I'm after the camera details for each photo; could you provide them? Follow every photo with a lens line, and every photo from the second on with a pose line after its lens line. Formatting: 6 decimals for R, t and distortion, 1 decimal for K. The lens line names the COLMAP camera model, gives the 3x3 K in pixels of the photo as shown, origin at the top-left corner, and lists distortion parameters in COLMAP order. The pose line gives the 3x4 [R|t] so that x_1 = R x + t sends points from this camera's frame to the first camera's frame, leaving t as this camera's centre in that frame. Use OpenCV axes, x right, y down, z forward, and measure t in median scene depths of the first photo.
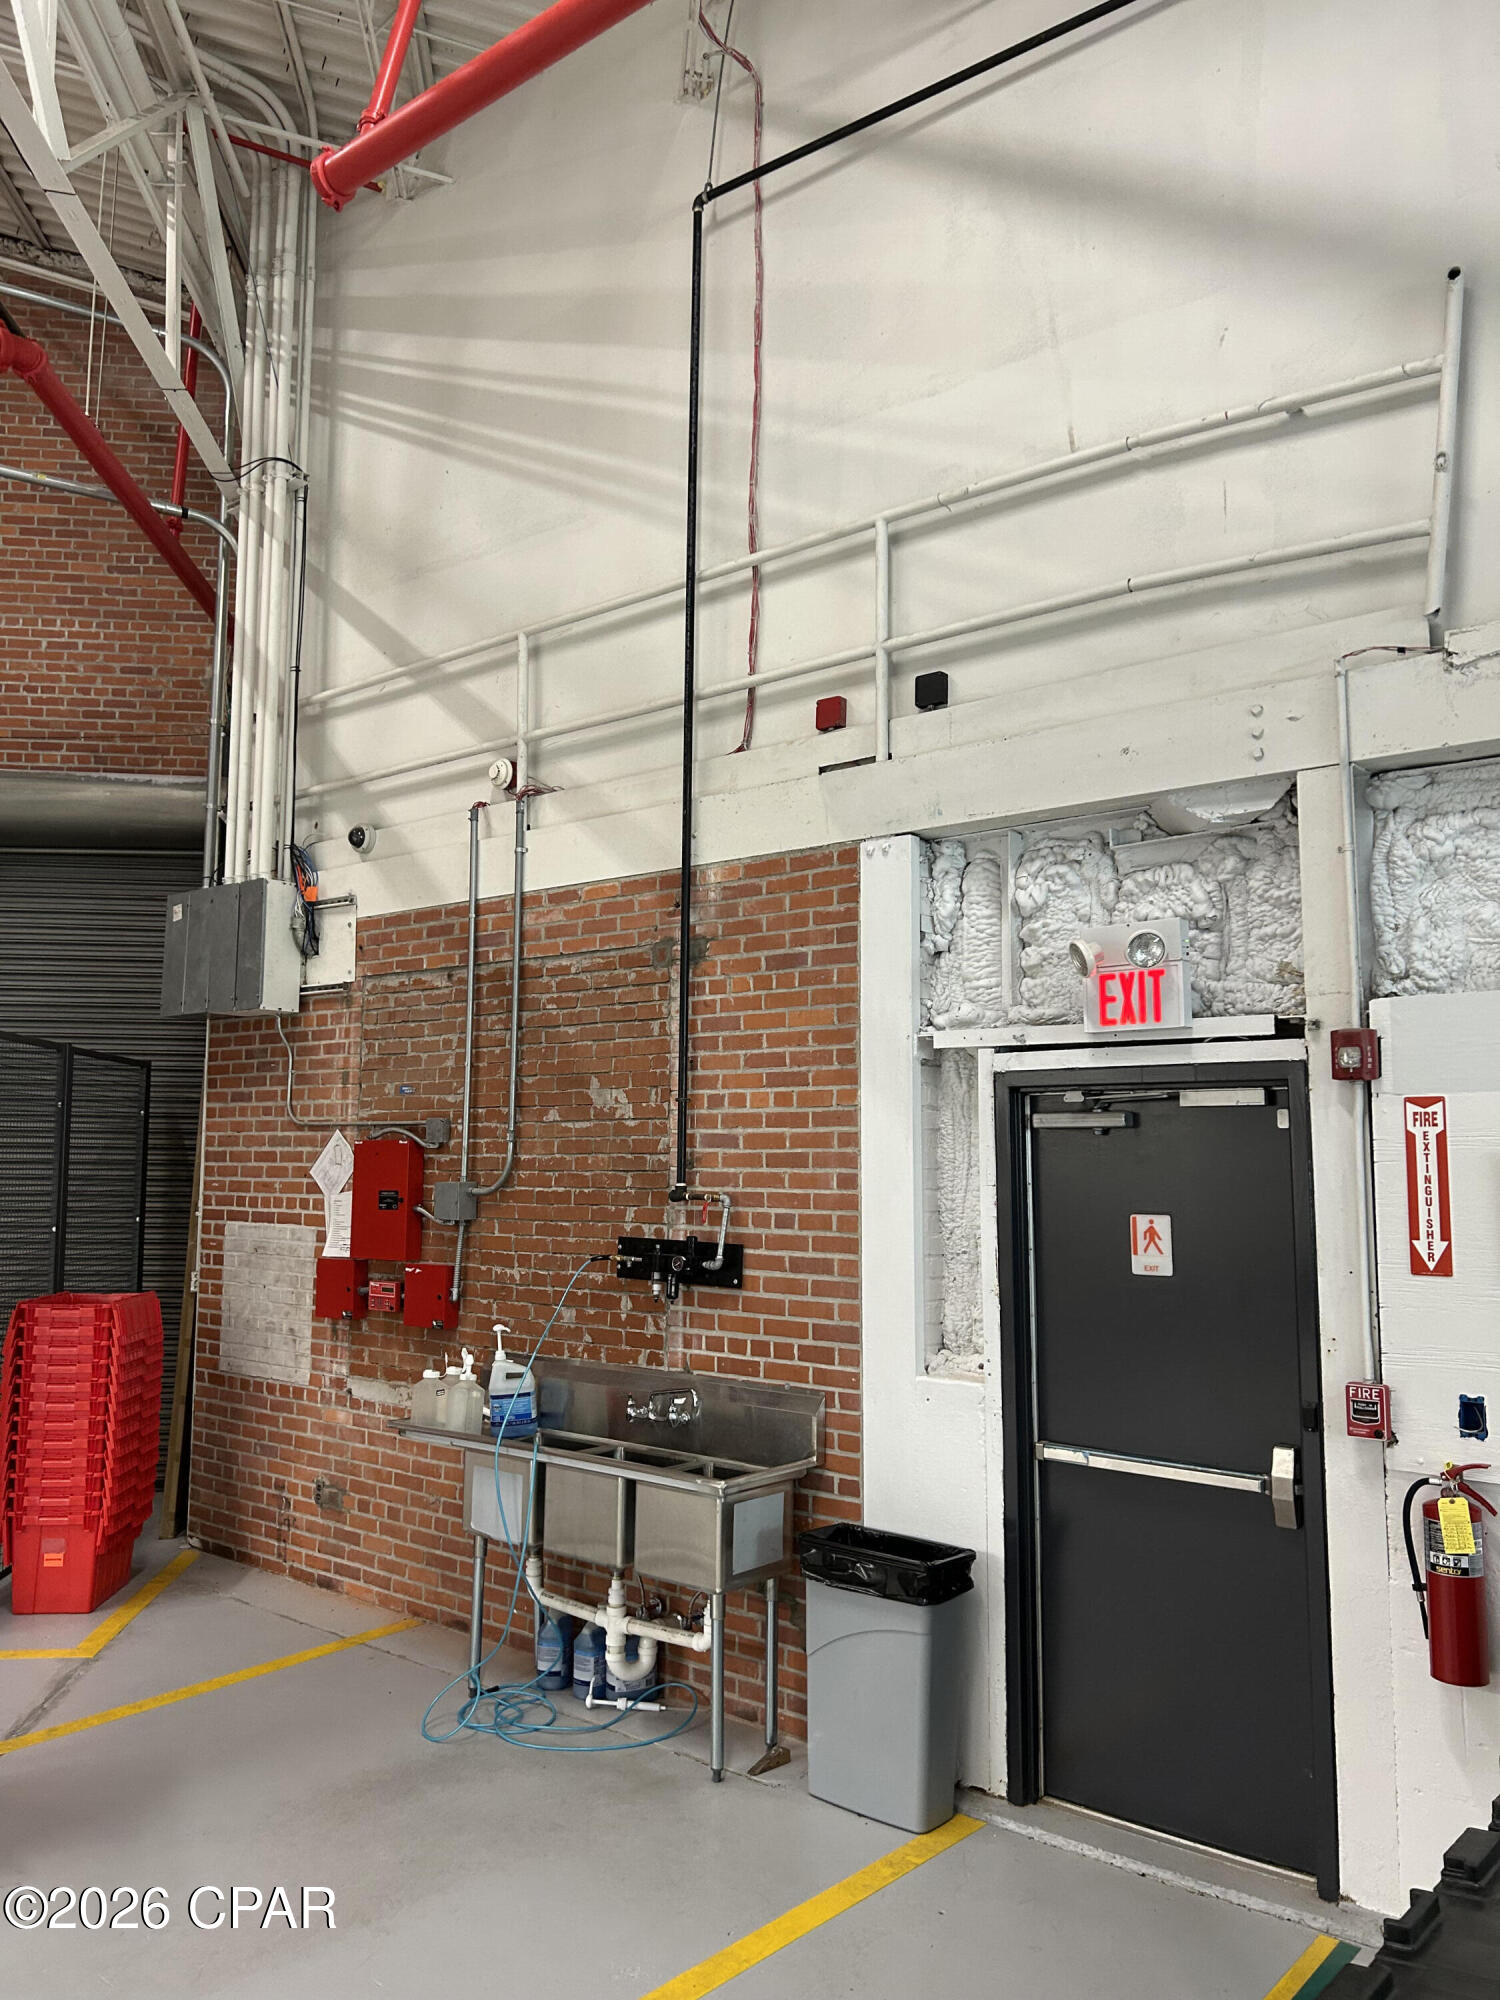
lens RADIAL K [[1502.7, 0, 749.8], [0, 1502.7, 1010.7], [0, 0, 1]] dist [0.046878, -0.041765]
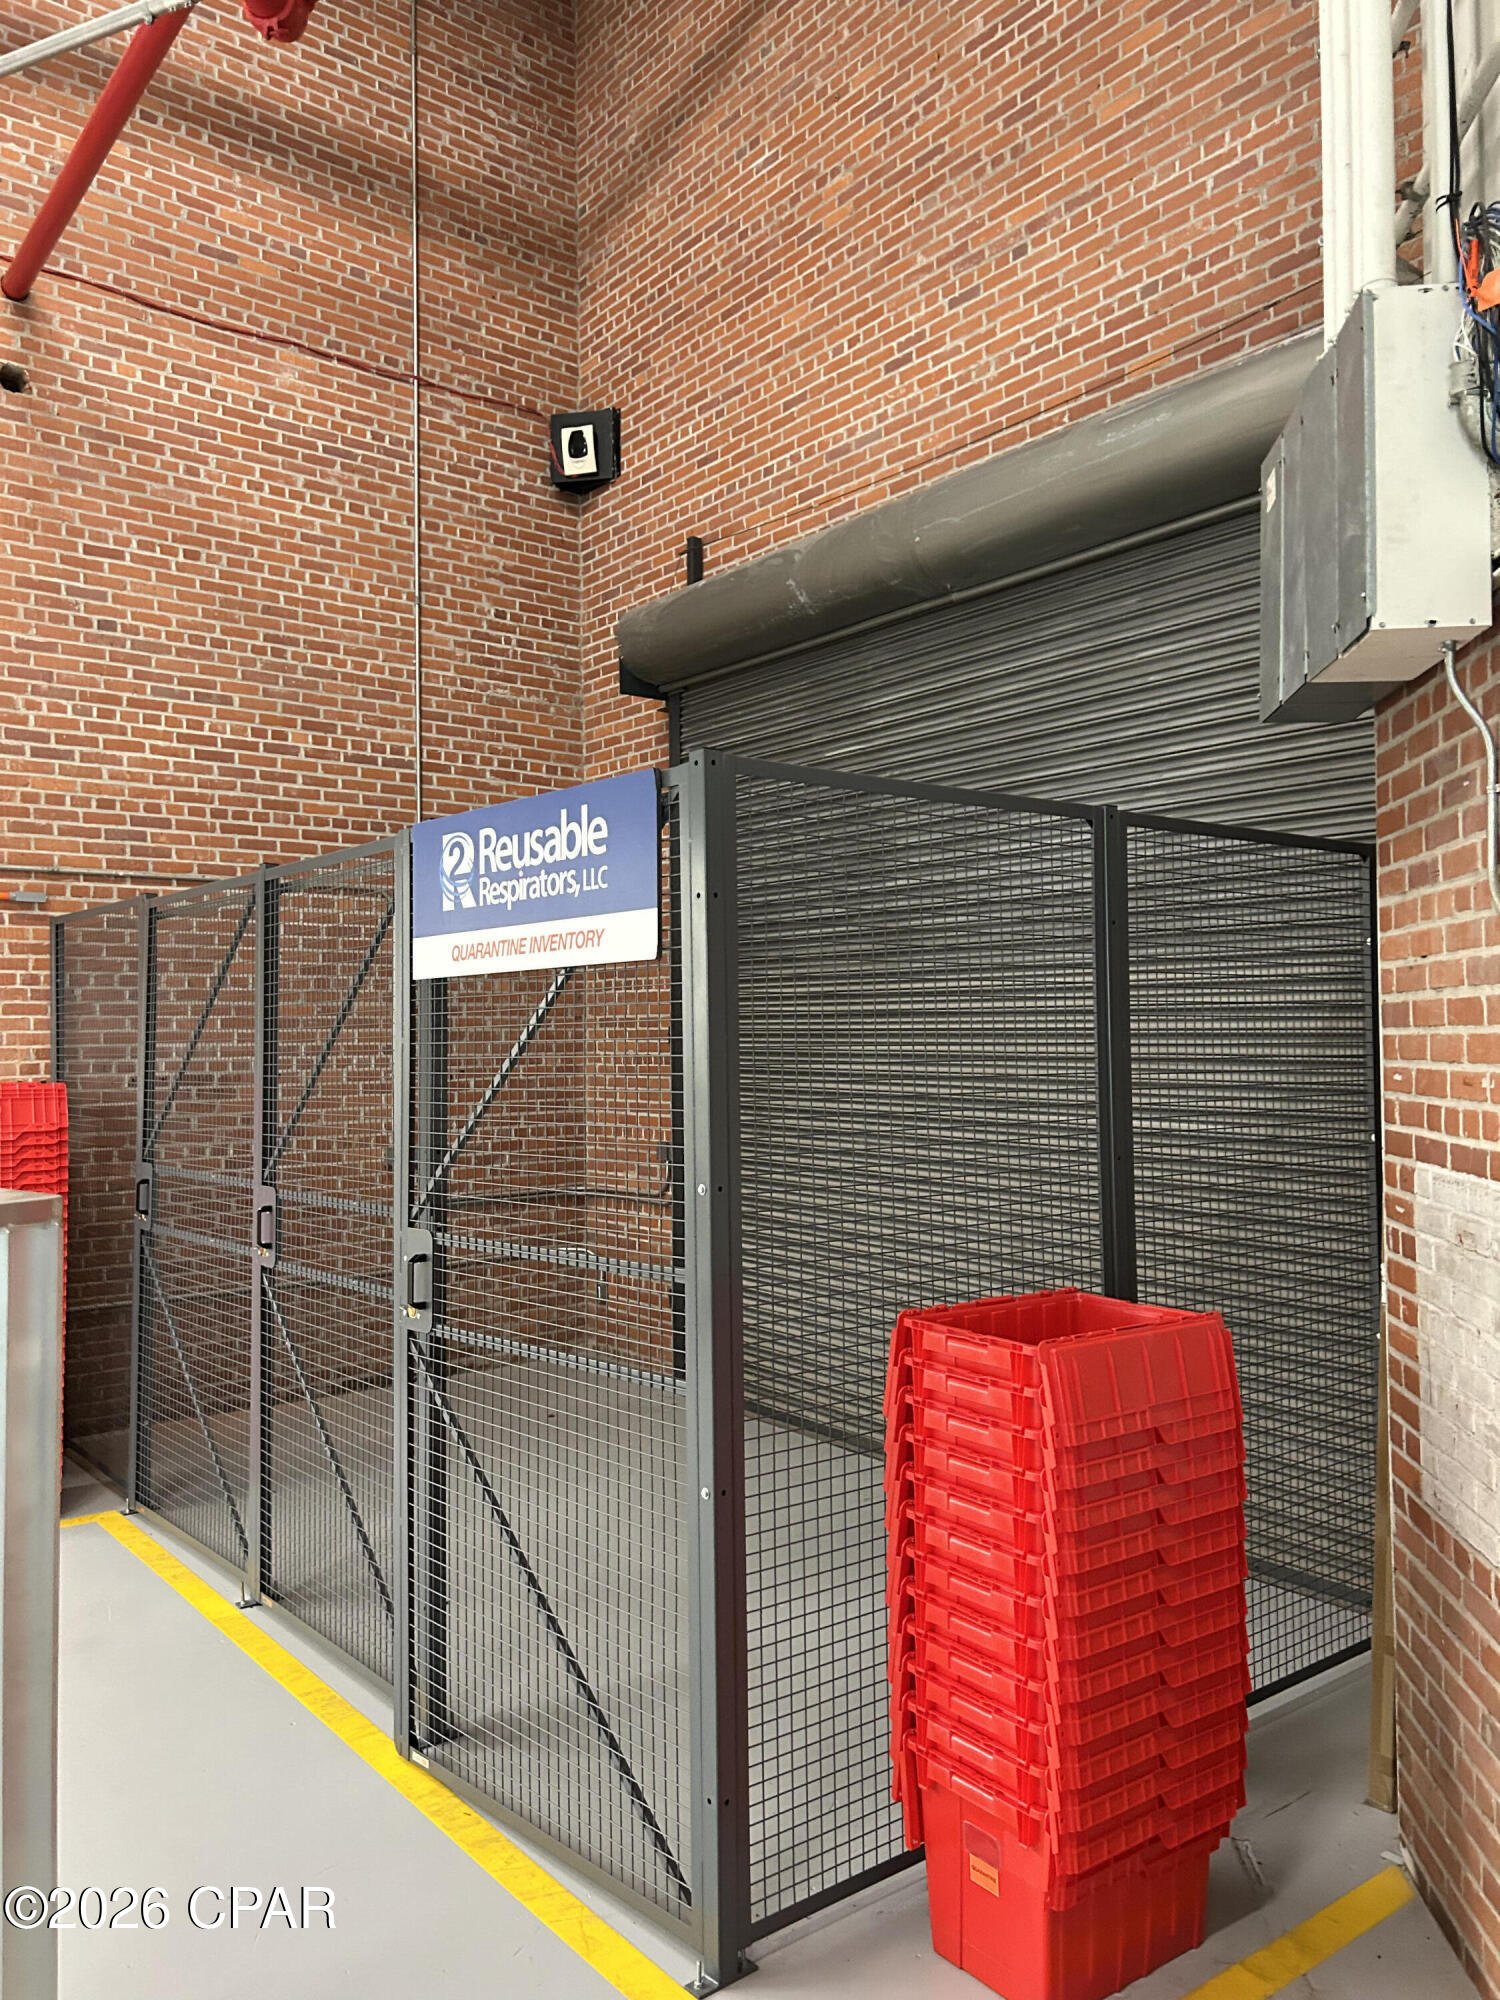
lens RADIAL K [[1546.5, 0, 750.0], [0, 1546.5, 1000.0], [0, 0, 1]] dist [0.044869, -0.056293]
pose [[0.553197, -0.034726, -0.832326, -0.079500], [0.092081, 0.995557, 0.019664, 0.068802], [0.827946, -0.087520, 0.553937, 0.619176]]
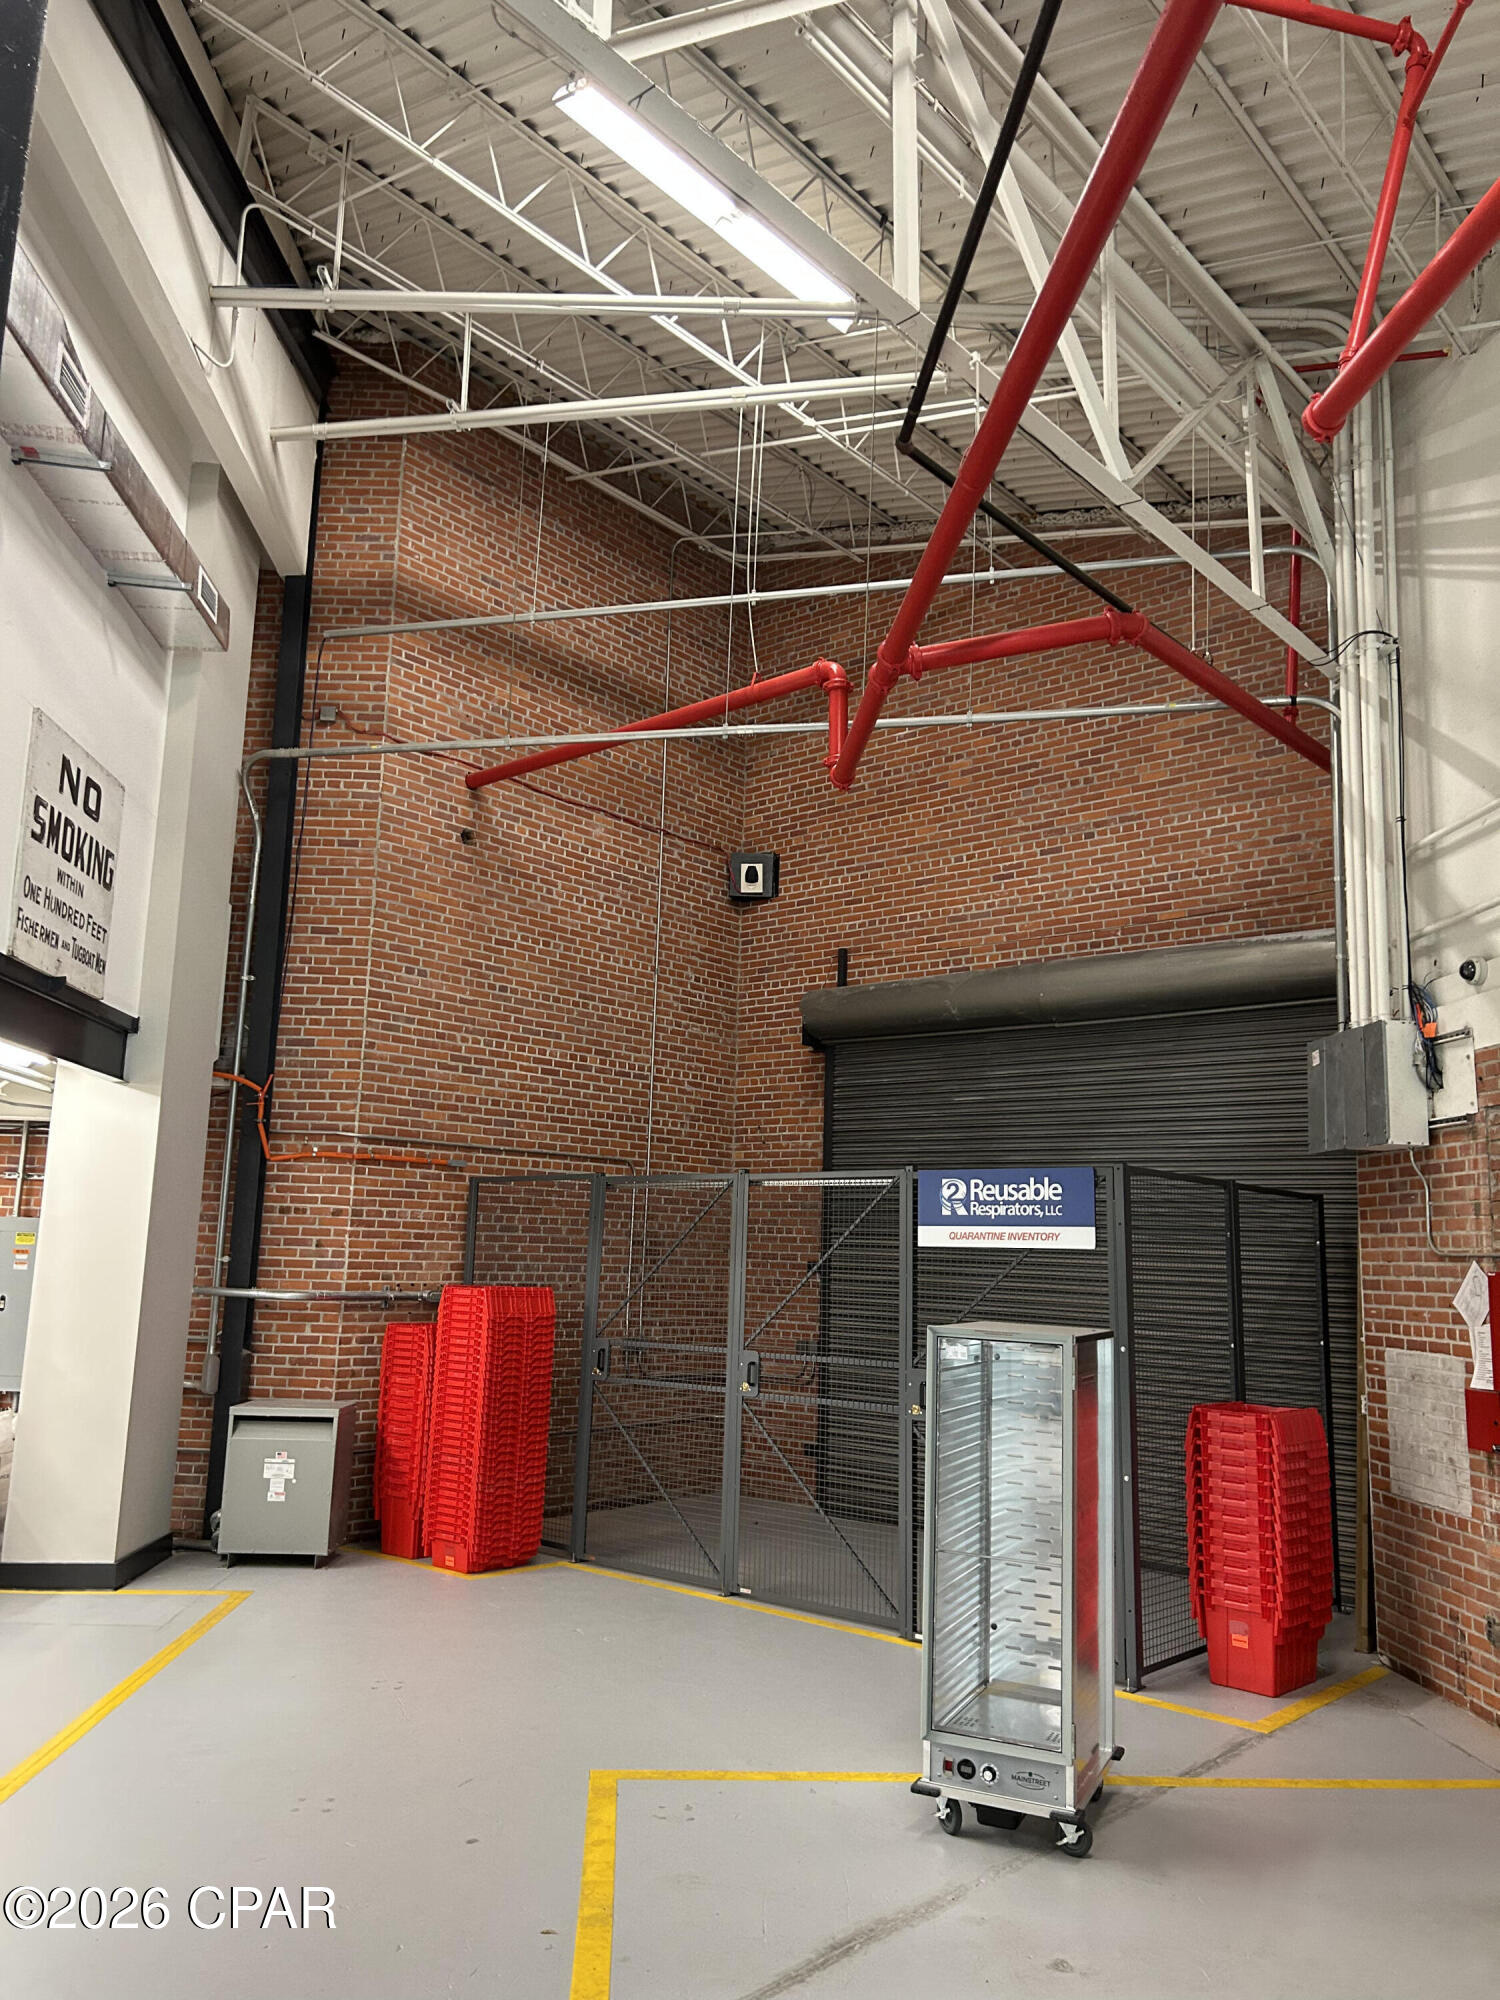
lens RADIAL K [[1497.3, 0, 743.0], [0, 1497.3, 1022.9], [0, 0, 1]] dist [0.079521, -0.081144]
pose [[0.690768, -0.100231, -0.716096, 0.126428], [0.044023, 0.994339, -0.096711, -0.002413], [0.721735, 0.035280, 0.691270, -0.057726]]
